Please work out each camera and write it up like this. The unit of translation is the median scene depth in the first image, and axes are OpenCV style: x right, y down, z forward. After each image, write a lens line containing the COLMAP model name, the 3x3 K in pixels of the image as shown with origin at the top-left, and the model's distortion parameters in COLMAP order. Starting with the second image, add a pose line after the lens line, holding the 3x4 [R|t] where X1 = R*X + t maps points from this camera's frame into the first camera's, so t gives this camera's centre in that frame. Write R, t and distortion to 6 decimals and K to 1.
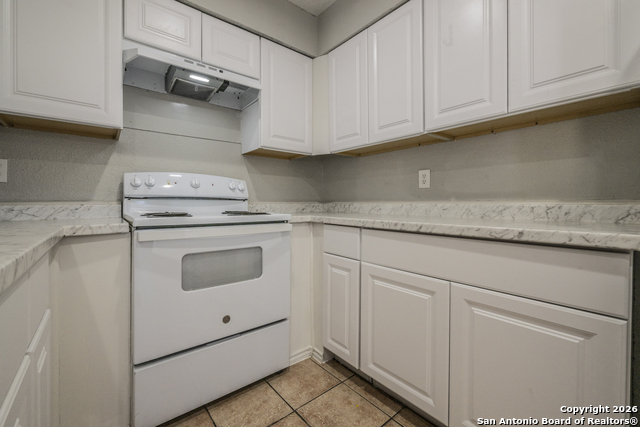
lens RADIAL K [[263.0, 0, 311.8], [0, 263.0, 207.6], [0, 0, 1]] dist [0.000938, -0.000001]
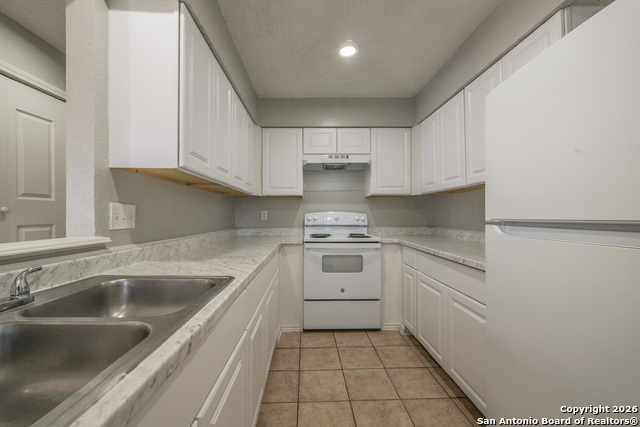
lens RADIAL K [[252.6, 0, 312.3], [0, 252.6, 216.0], [0, 0, 1]] dist [-0.001482, -0.000160]
pose [[0.790895, -0.001147, -0.611951, 0.540967], [-0.003975, 0.999968, -0.007010, -0.098808], [0.611939, 0.007977, 0.790865, -0.528463]]
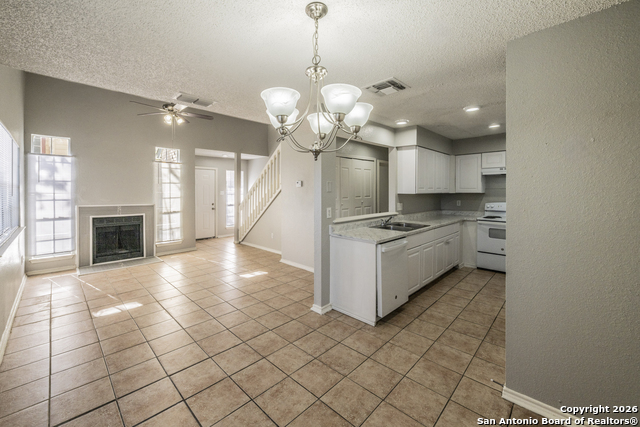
lens RADIAL K [[262.2, 0, 318.9], [0, 262.2, 191.3], [0, 0, 1]] dist [0.000749, 0.000251]
pose [[0.120099, 0.000549, -0.992762, 2.302035], [-0.009488, 0.999955, -0.000595, -0.255672], [0.992717, 0.009491, 0.120099, -1.477133]]
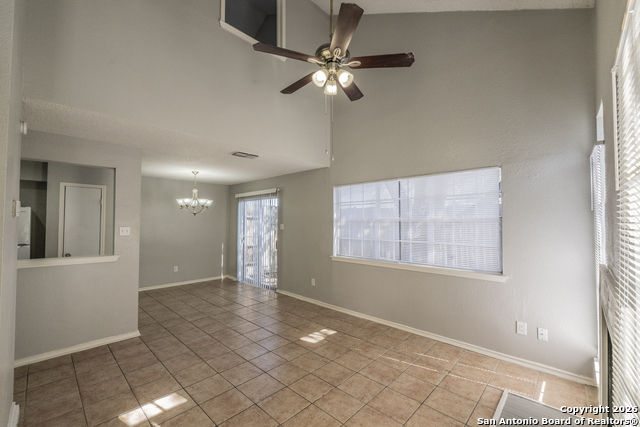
lens RADIAL K [[267.7, 0, 318.2], [0, 267.7, 206.0], [0, 0, 1]] dist [0.002485, -0.000022]
pose [[-0.127470, 0.056561, 0.990228, -2.125284], [0.010828, 0.998393, -0.055634, -0.280355], [-0.991783, 0.003630, -0.127877, -2.459247]]
